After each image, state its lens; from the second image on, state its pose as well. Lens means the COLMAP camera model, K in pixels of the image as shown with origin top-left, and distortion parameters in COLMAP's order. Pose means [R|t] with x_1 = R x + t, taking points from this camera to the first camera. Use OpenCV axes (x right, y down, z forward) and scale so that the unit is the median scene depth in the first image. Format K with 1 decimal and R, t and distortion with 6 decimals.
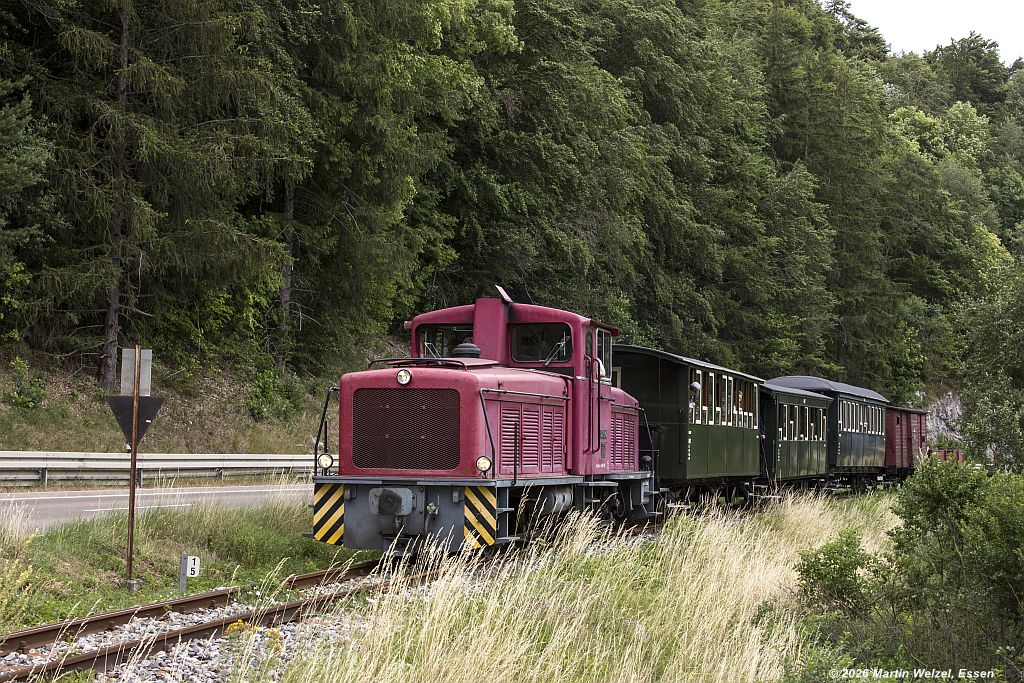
lens RADIAL K [[1935.3, 0, 516.7], [0, 1935.3, 360.1], [0, 0, 1]] dist [-0.014218, 0.084497]
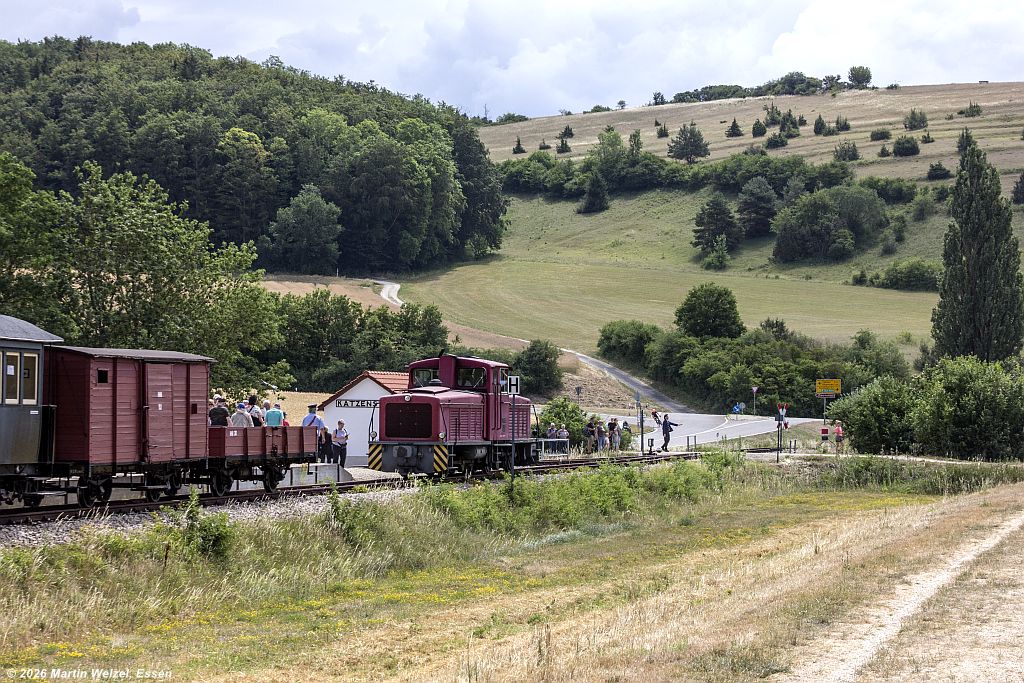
lens RADIAL K [[1381.3, 0, 512.0], [0, 1381.3, 341.5], [0, 0, 1]] dist [-0.166618, -0.033352]
pose [[0.999750, 0.001695, 0.022273, 0.028416], [-0.001400, 0.999911, -0.013254, -0.035719], [-0.022293, 0.013219, 0.999664, -0.631830]]
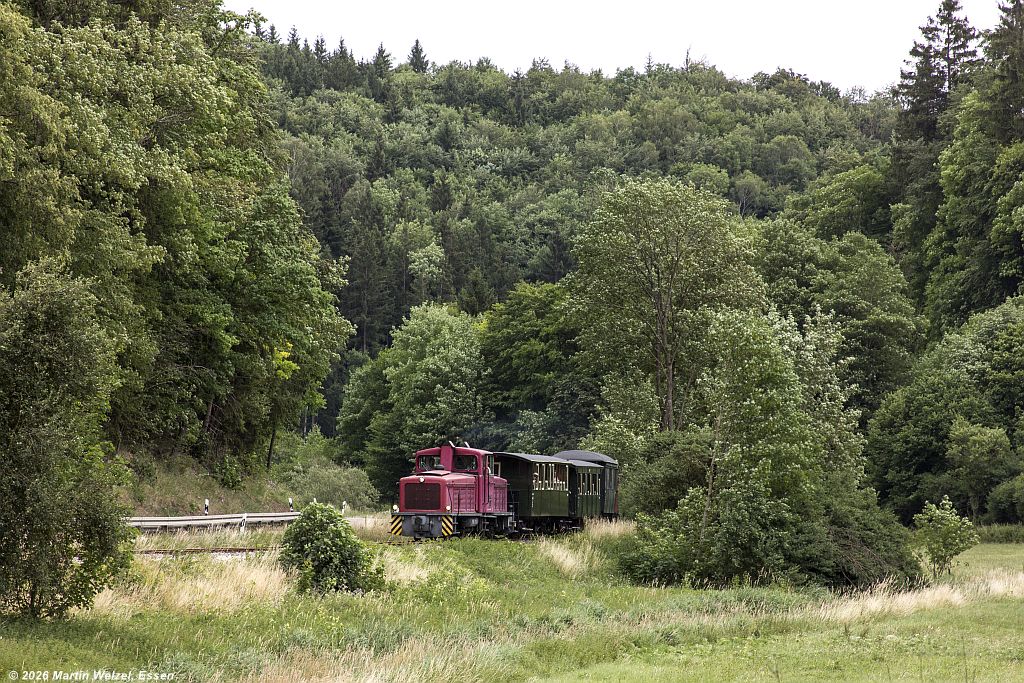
lens RADIAL K [[1935.3, 0, 516.7], [0, 1935.3, 360.1], [0, 0, 1]] dist [-0.014218, 0.084497]
pose [[0.998850, -0.002547, 0.047869, -0.052100], [0.003833, 0.999634, -0.026786, -0.091971], [-0.047783, 0.026939, 0.998494, -1.946760]]
